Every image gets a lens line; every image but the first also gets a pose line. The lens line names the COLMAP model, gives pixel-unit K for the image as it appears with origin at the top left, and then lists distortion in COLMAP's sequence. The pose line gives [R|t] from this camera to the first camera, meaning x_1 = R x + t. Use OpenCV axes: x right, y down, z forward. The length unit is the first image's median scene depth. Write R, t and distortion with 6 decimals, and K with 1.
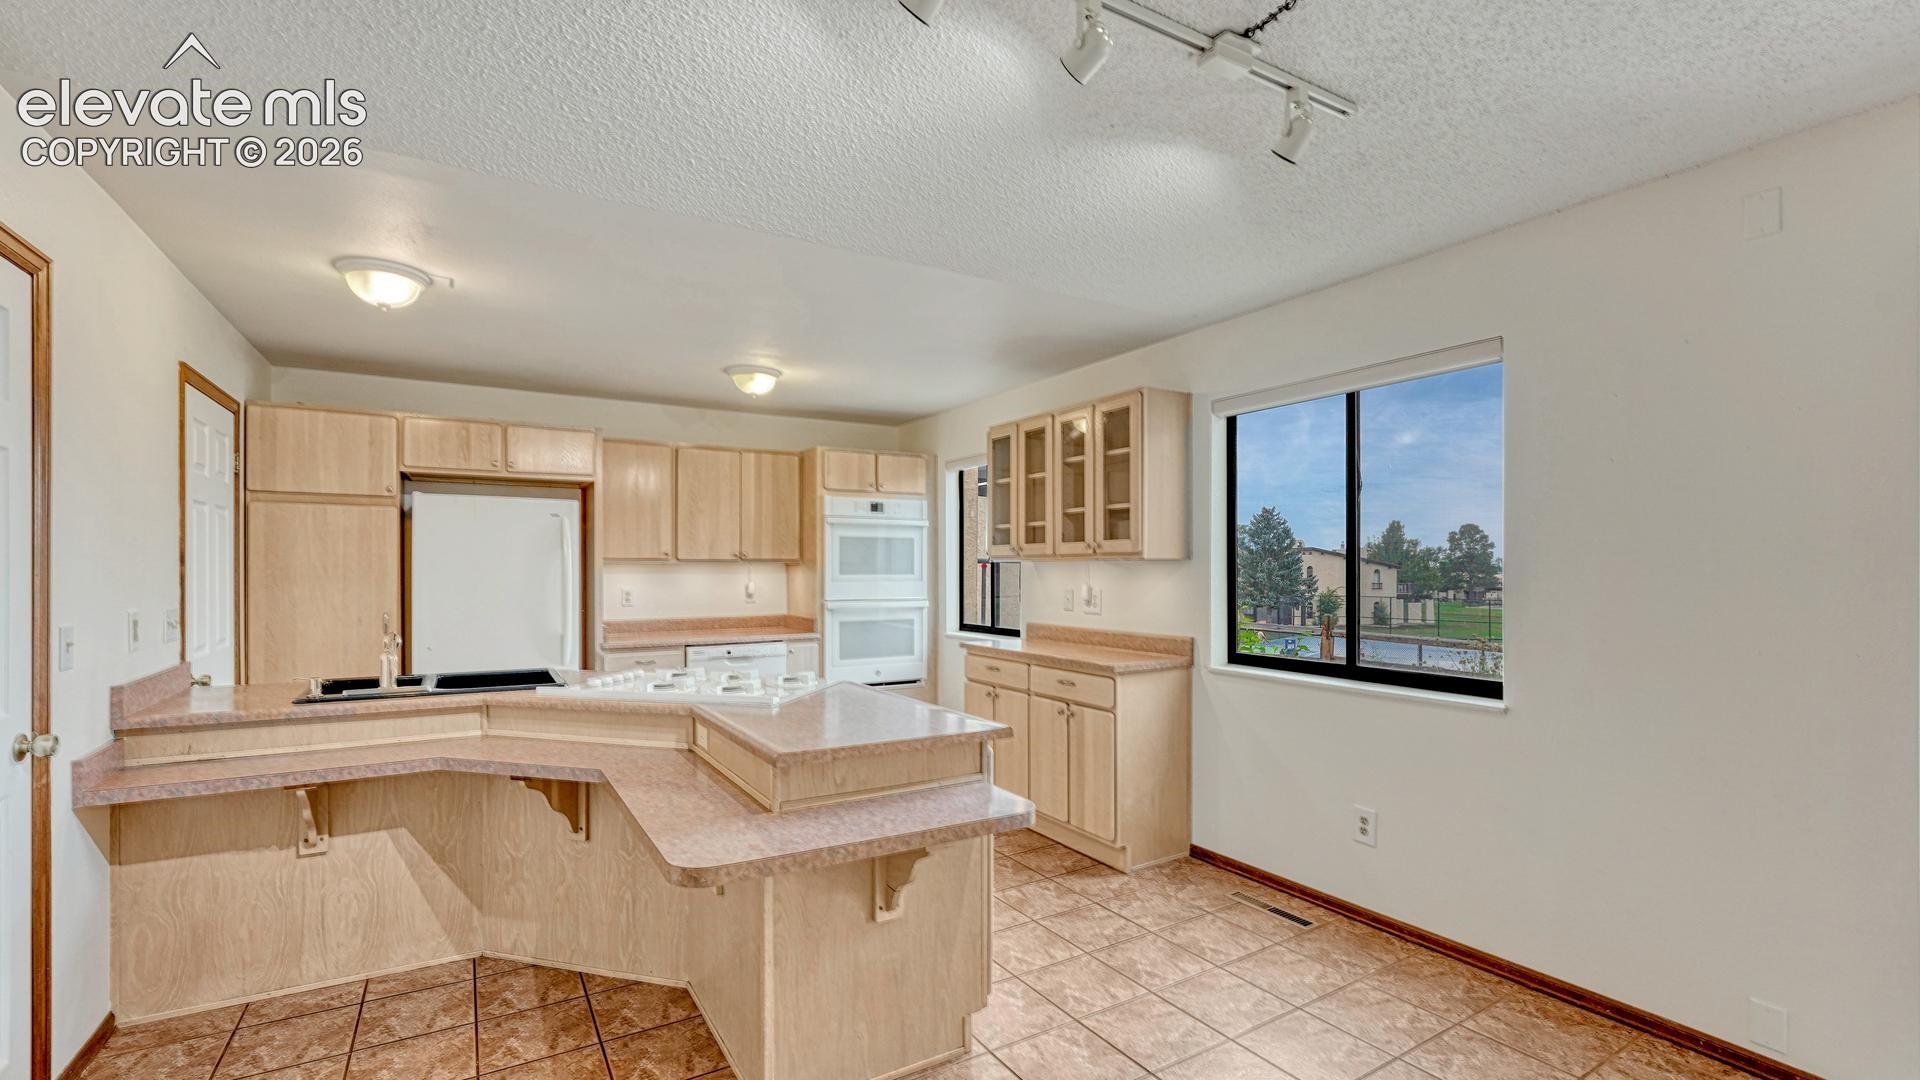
lens RADIAL K [[814.2, 0, 936.7], [0, 814.2, 574.9], [0, 0, 1]] dist [-0.003491, -0.000531]
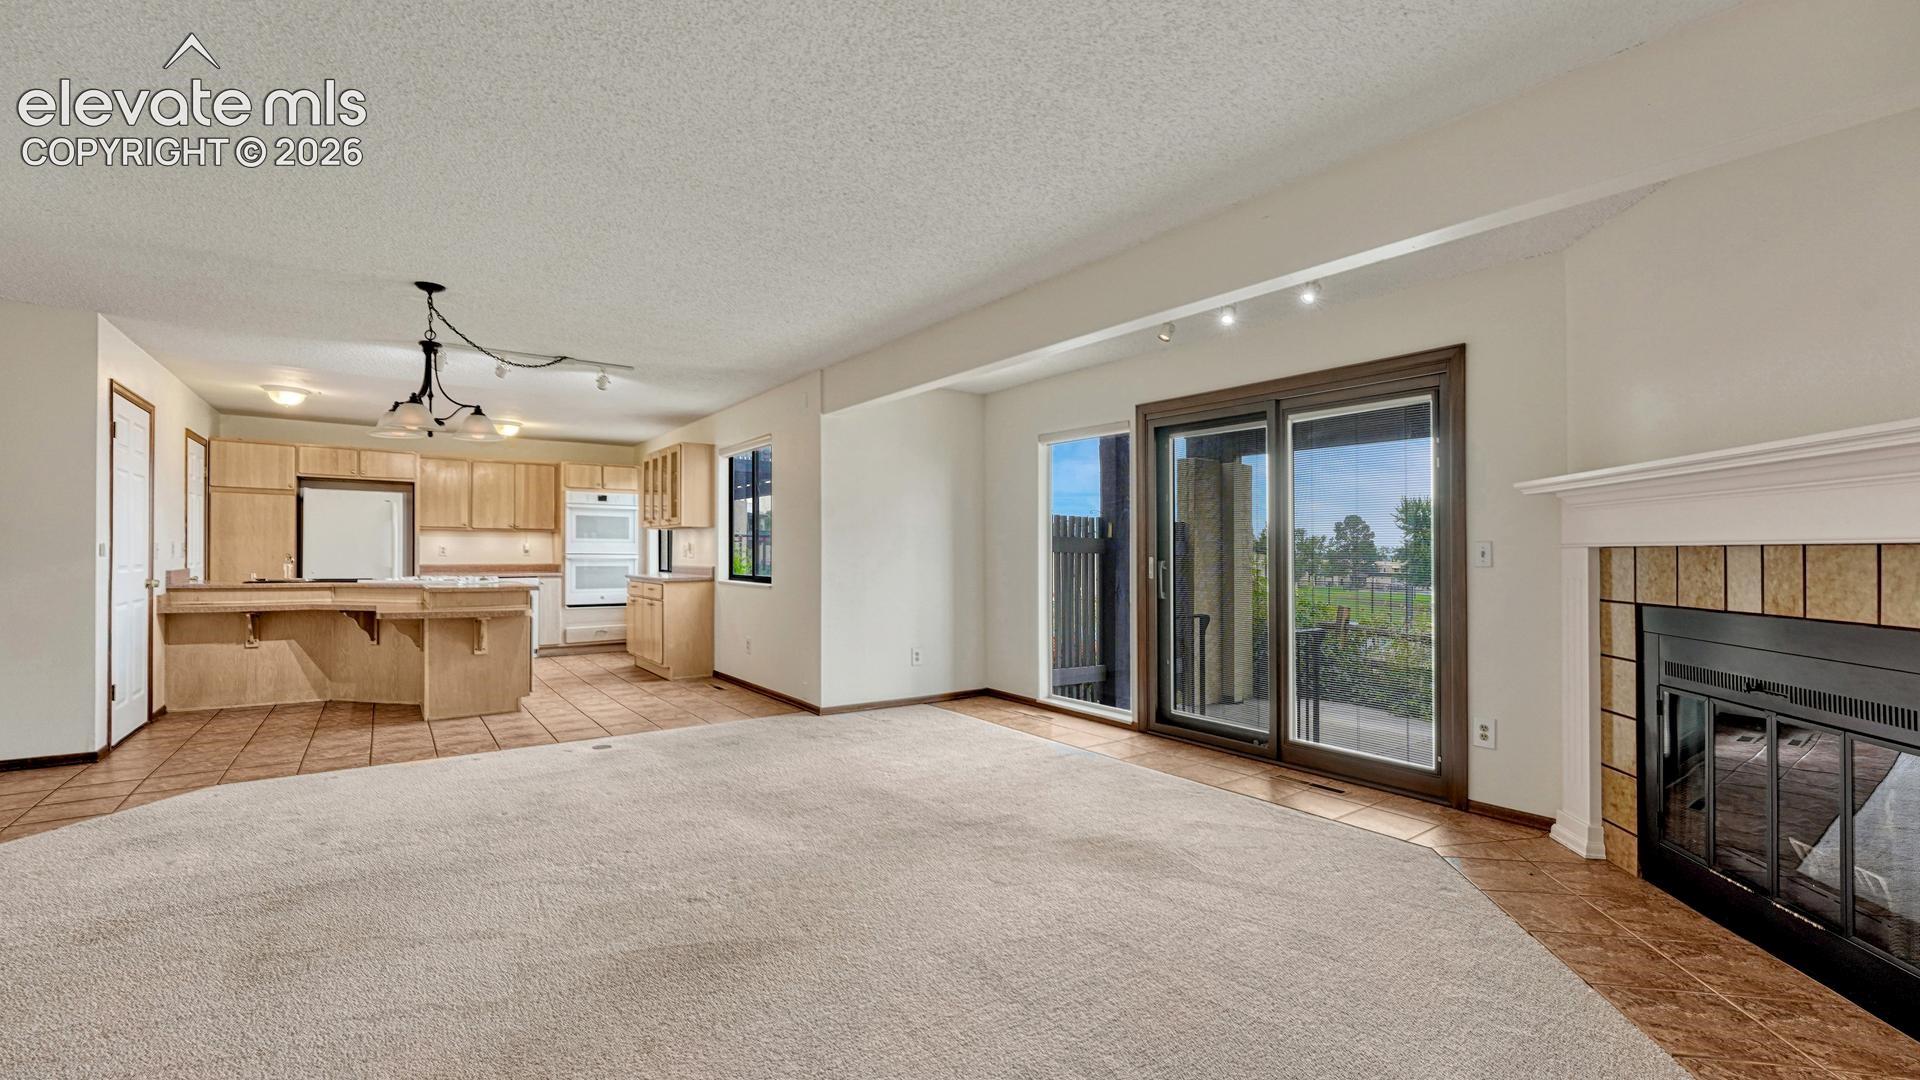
lens RADIAL K [[805.8, 0, 942.7], [0, 805.8, 560.5], [0, 0, 1]] dist [-0.008135, 0.000110]
pose [[0.996664, 0.006256, 0.081378, 0.722520], [-0.006287, 0.999980, 0.000123, 0.058784], [-0.081376, -0.000634, 0.996683, -1.029297]]
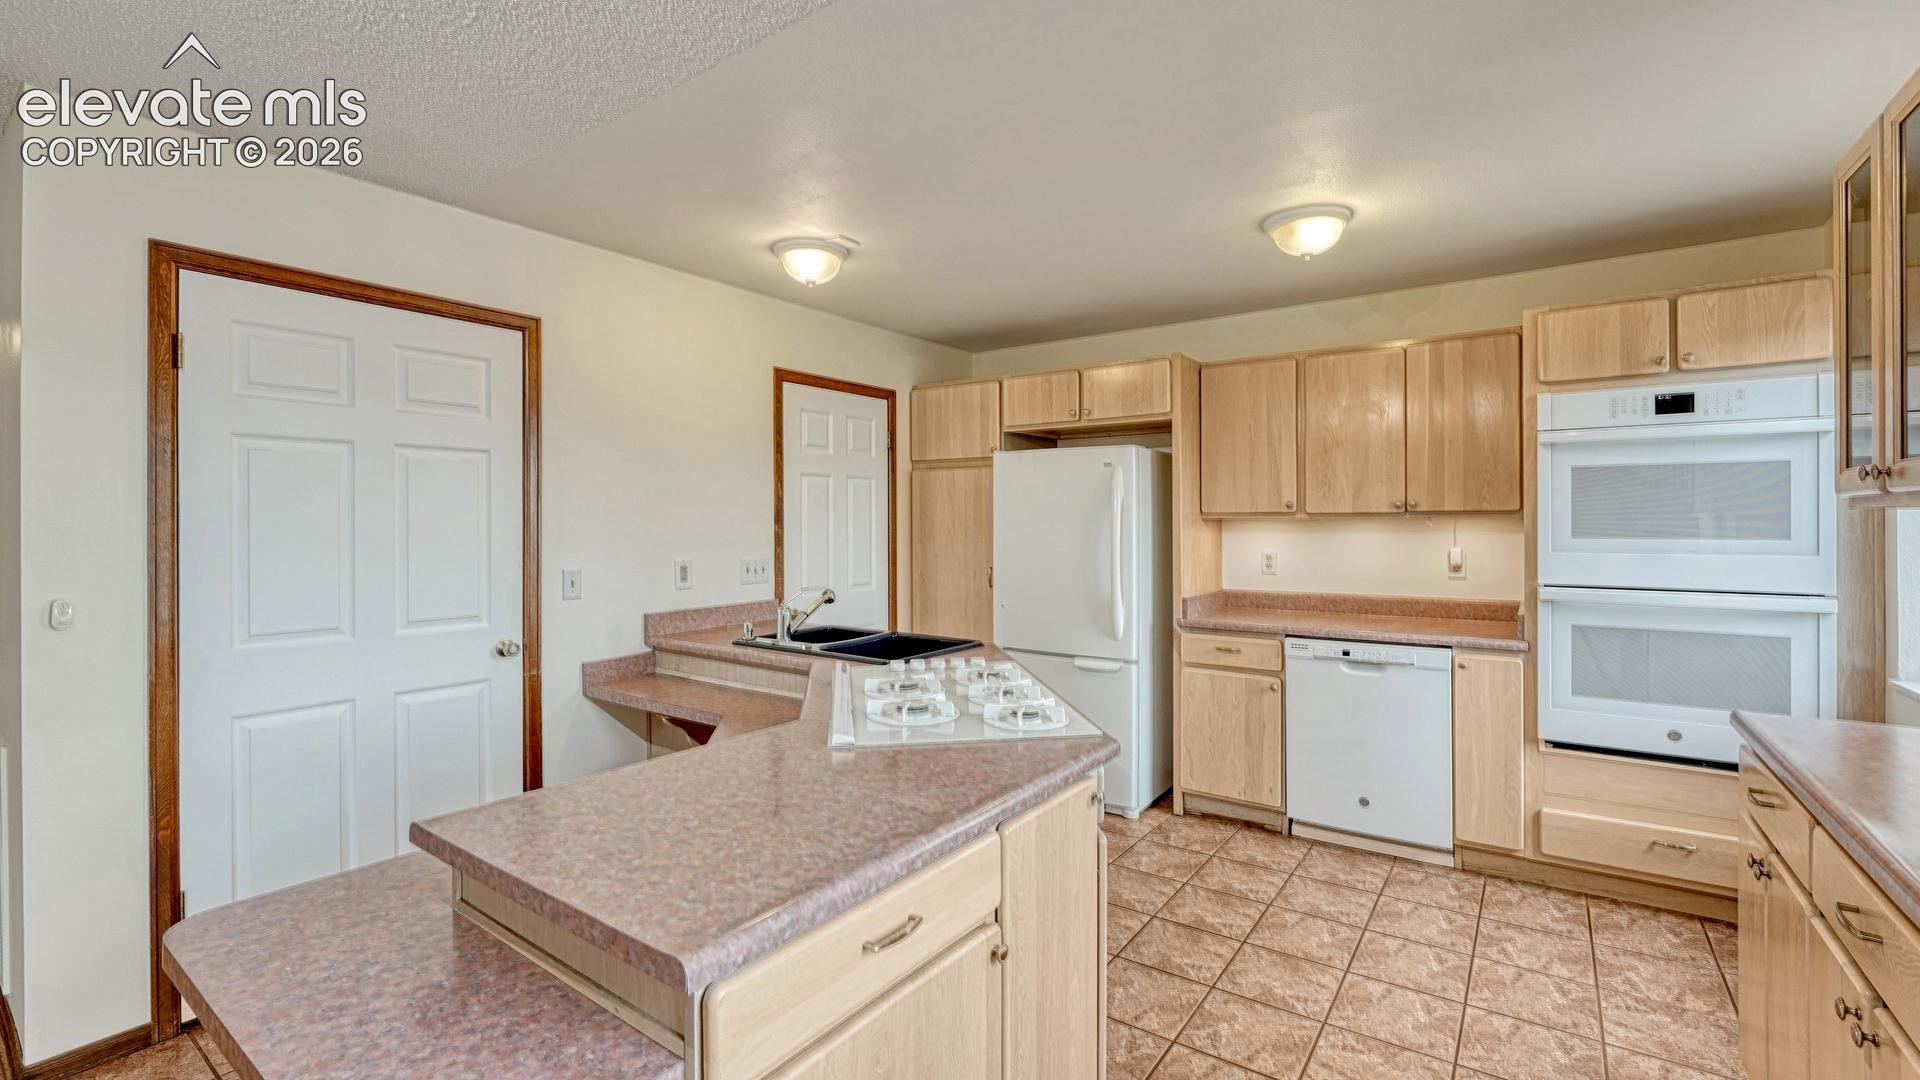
lens RADIAL K [[814.4, 0, 954.0], [0, 814.4, 521.0], [0, 0, 1]] dist [-0.007881, 0.000069]
pose [[0.402389, -0.002111, -0.915466, 0.301372], [-0.004758, 0.999979, -0.004397, -0.010572], [0.915456, 0.006126, 0.402371, 0.593838]]
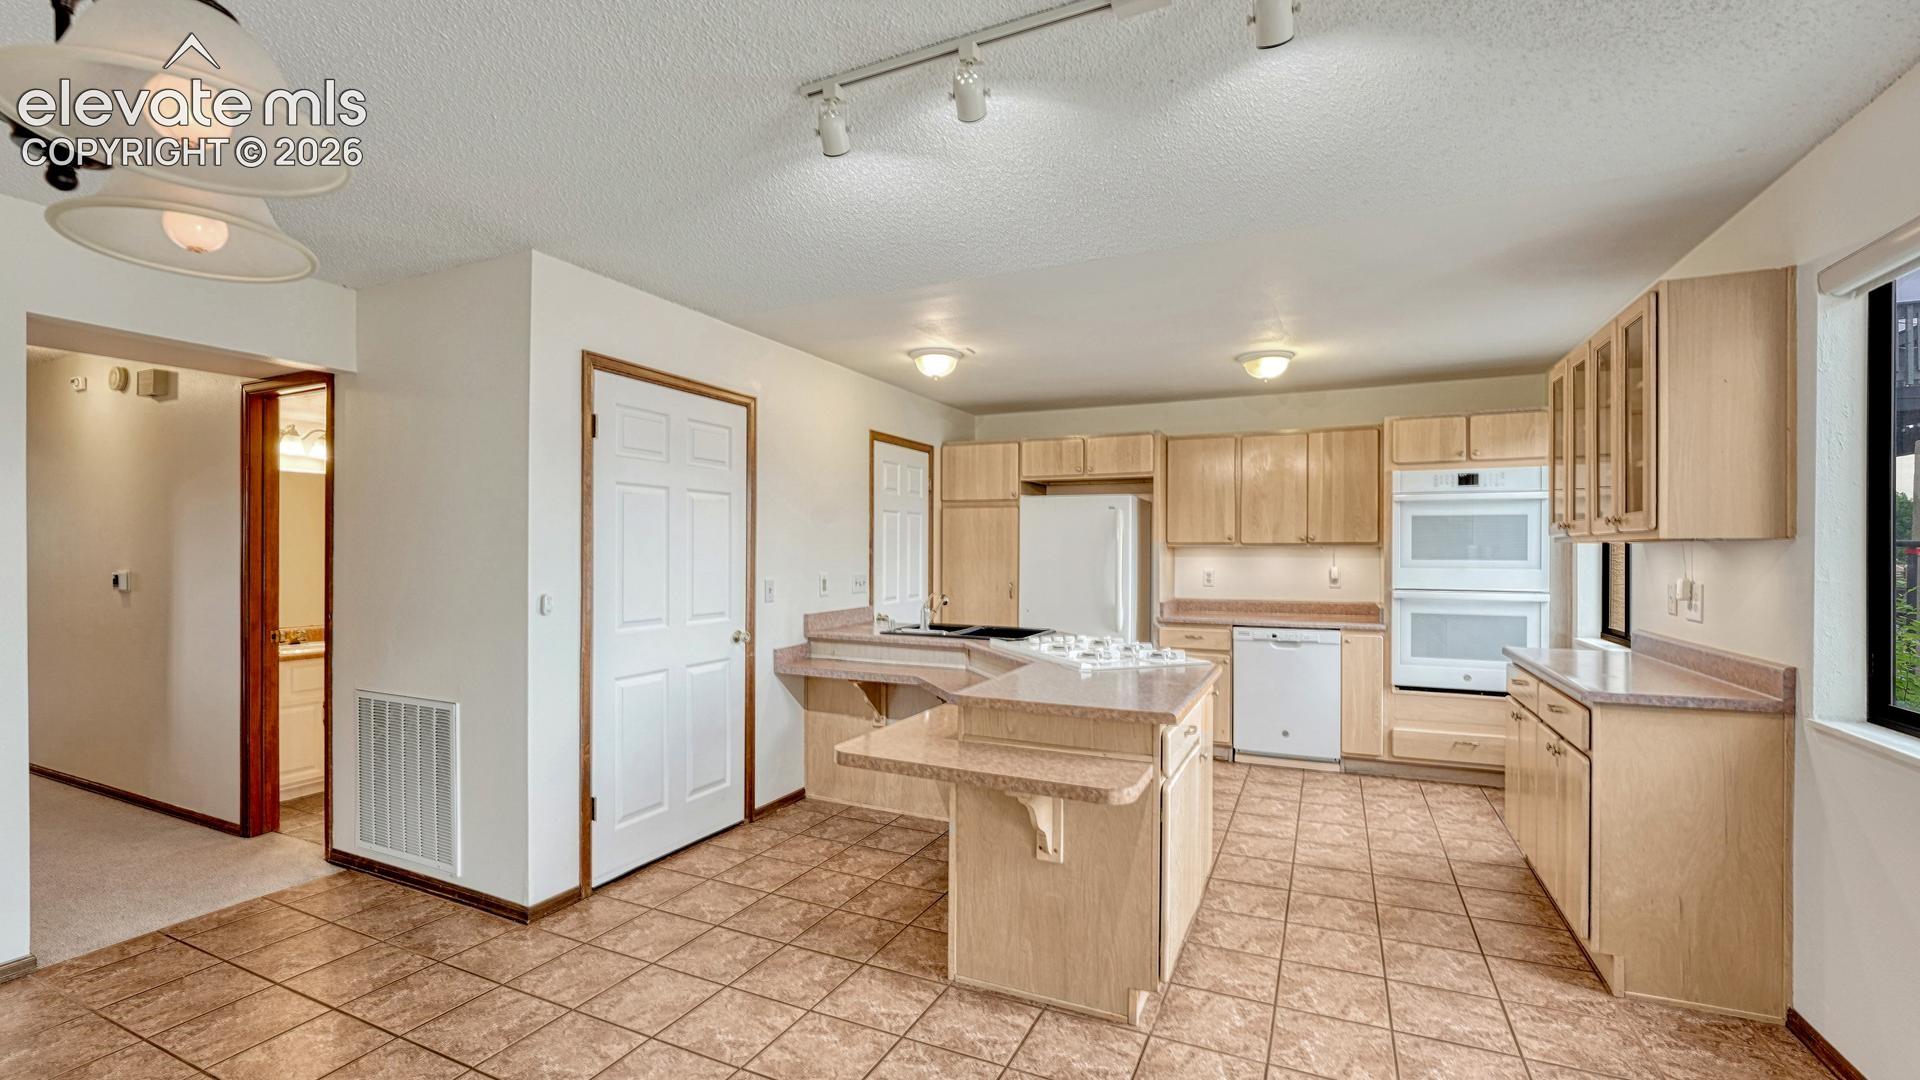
lens RADIAL K [[806.3, 0, 950.0], [0, 806.3, 549.3], [0, 0, 1]] dist [-0.009952, 0.000221]
pose [[0.566214, 0.000445, -0.824258, 0.454834], [-0.010040, 0.999929, -0.006356, -0.001328], [0.824197, 0.011875, 0.566178, 0.142256]]
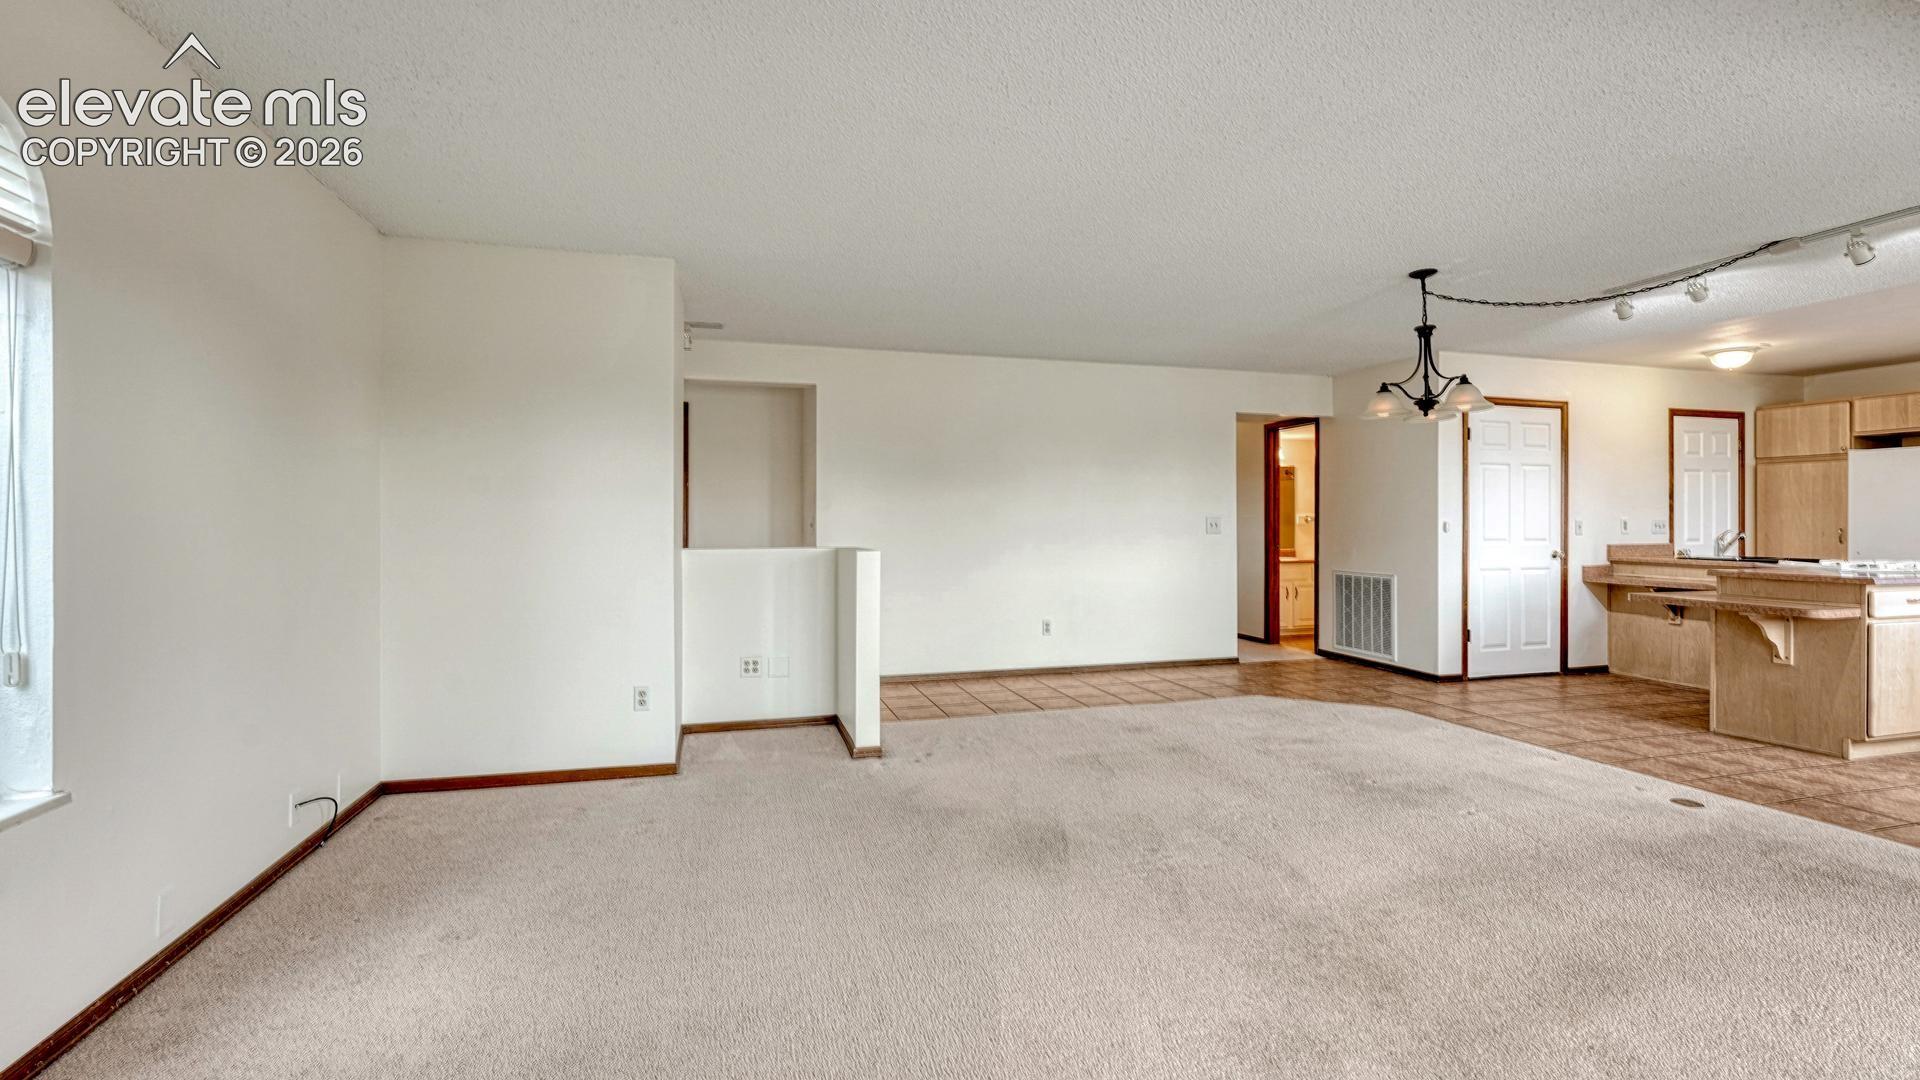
lens RADIAL K [[807.5, 0, 962.3], [0, 807.5, 522.3], [0, 0, 1]] dist [-0.005377, 0.000252]
pose [[-0.247222, -0.001165, -0.968958, 1.362777], [-0.007970, 0.999968, 0.000831, 0.051105], [0.968926, 0.007928, -0.247223, -0.272691]]
